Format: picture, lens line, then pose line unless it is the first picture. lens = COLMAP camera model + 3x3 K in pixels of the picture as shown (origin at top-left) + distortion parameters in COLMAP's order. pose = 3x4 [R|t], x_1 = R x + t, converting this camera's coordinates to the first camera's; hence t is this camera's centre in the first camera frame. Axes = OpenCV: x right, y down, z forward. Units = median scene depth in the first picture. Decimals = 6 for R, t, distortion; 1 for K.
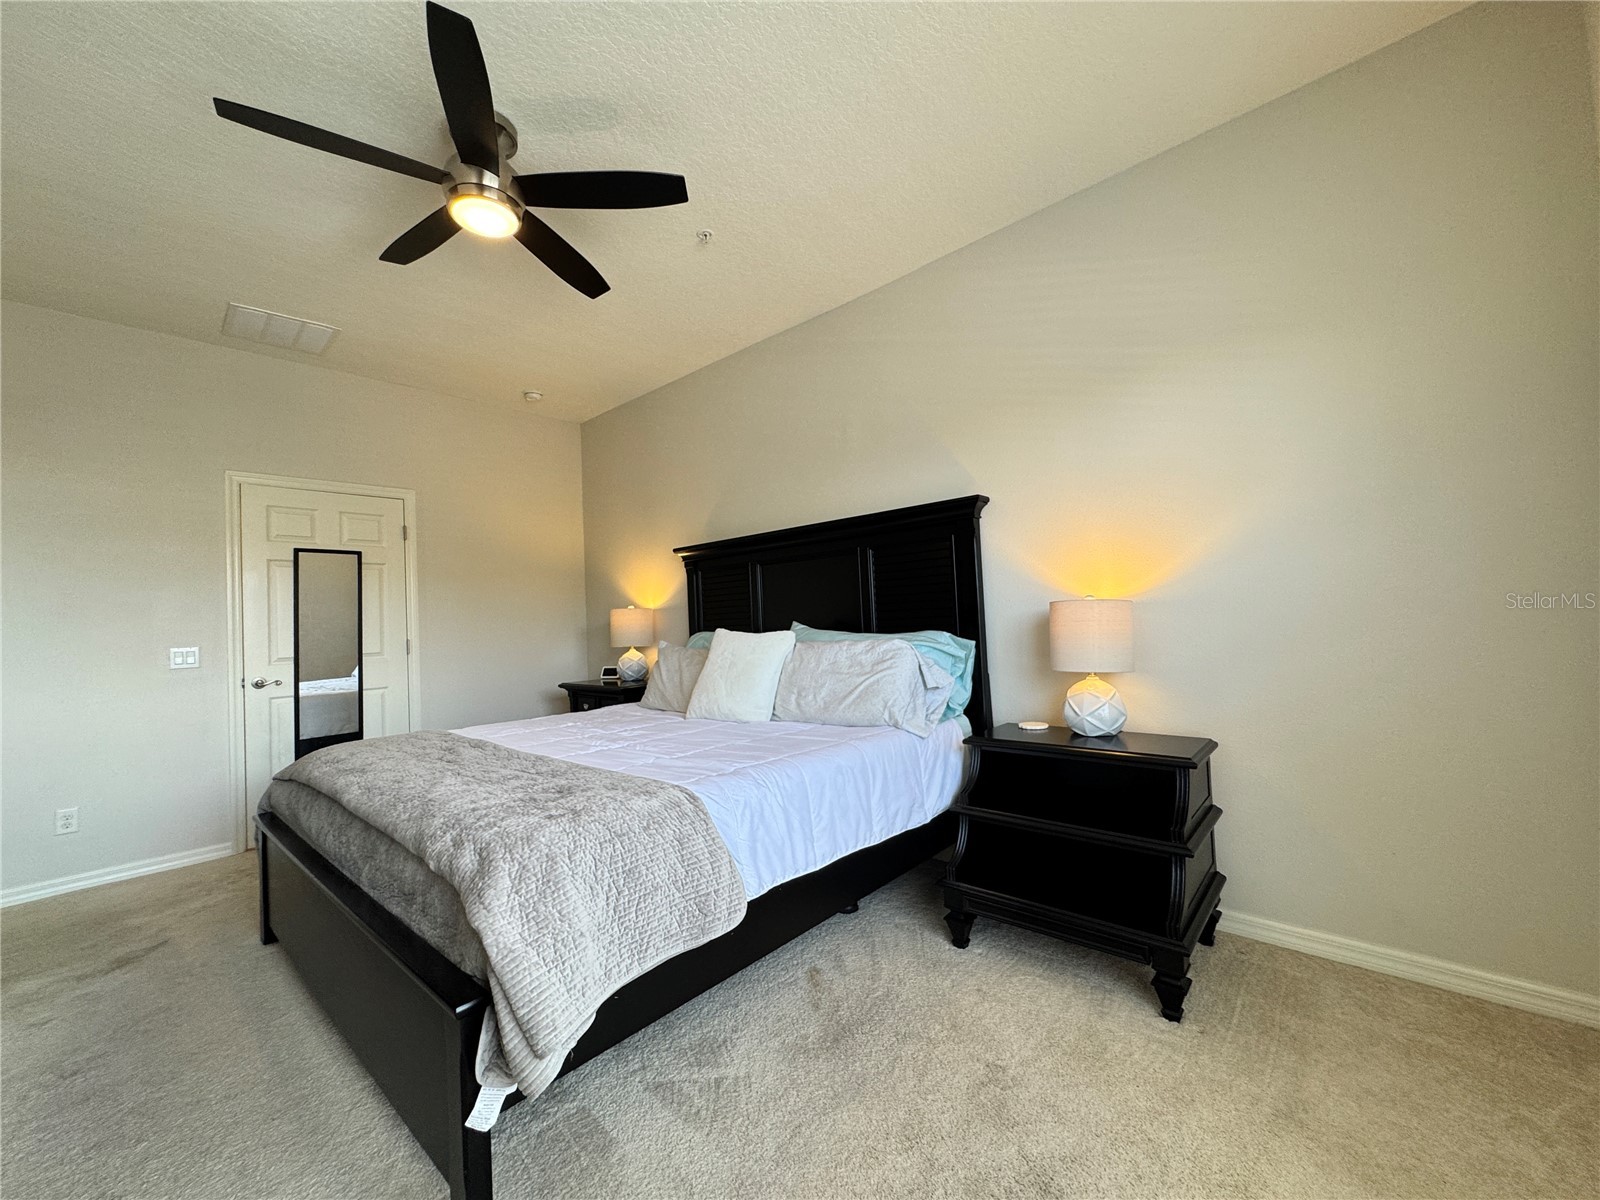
lens RADIAL K [[639.8, 0, 799.7], [0, 639.8, 598.2], [0, 0, 1]] dist [-0.003342, 0.000991]
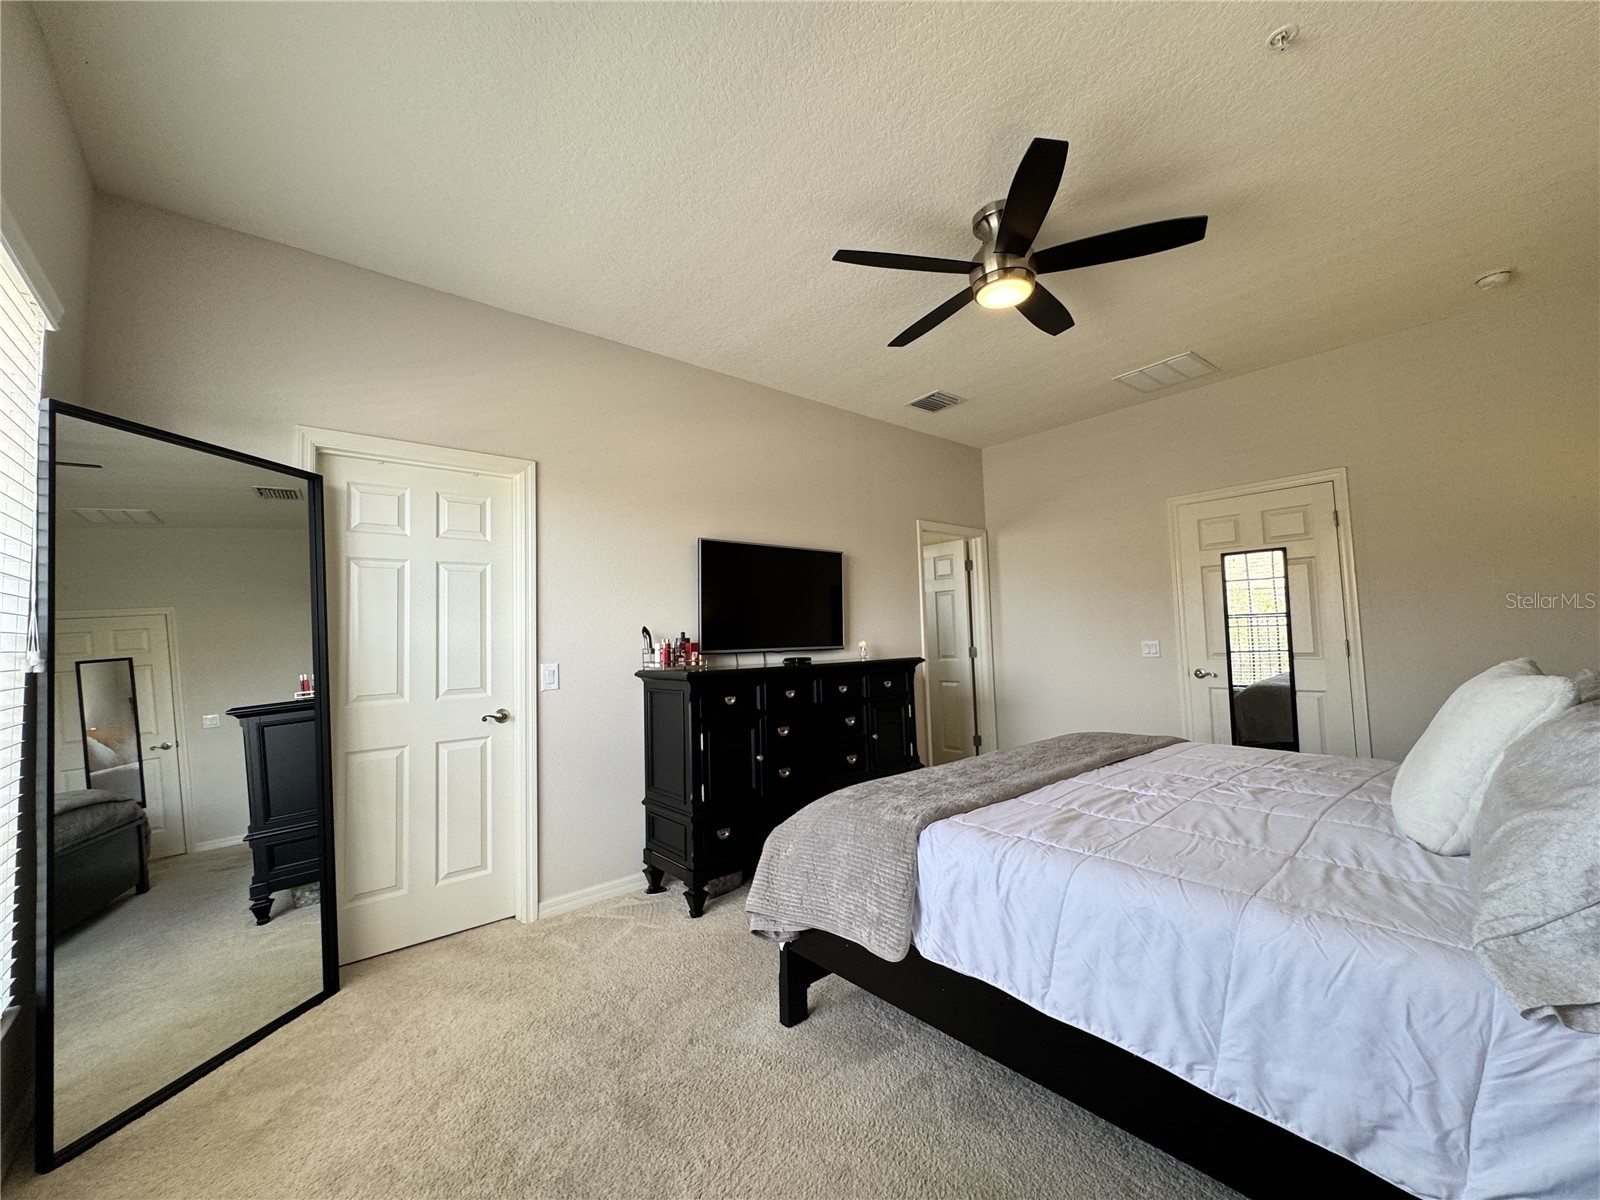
lens RADIAL K [[659.8, 0, 820.1], [0, 659.8, 601.3], [0, 0, 1]] dist [0.000791, 0.000007]
pose [[-0.117328, -0.007256, -0.993067, 0.433724], [0.070204, 0.997411, -0.015582, -0.028240], [0.990609, -0.071545, -0.116515, 0.461413]]
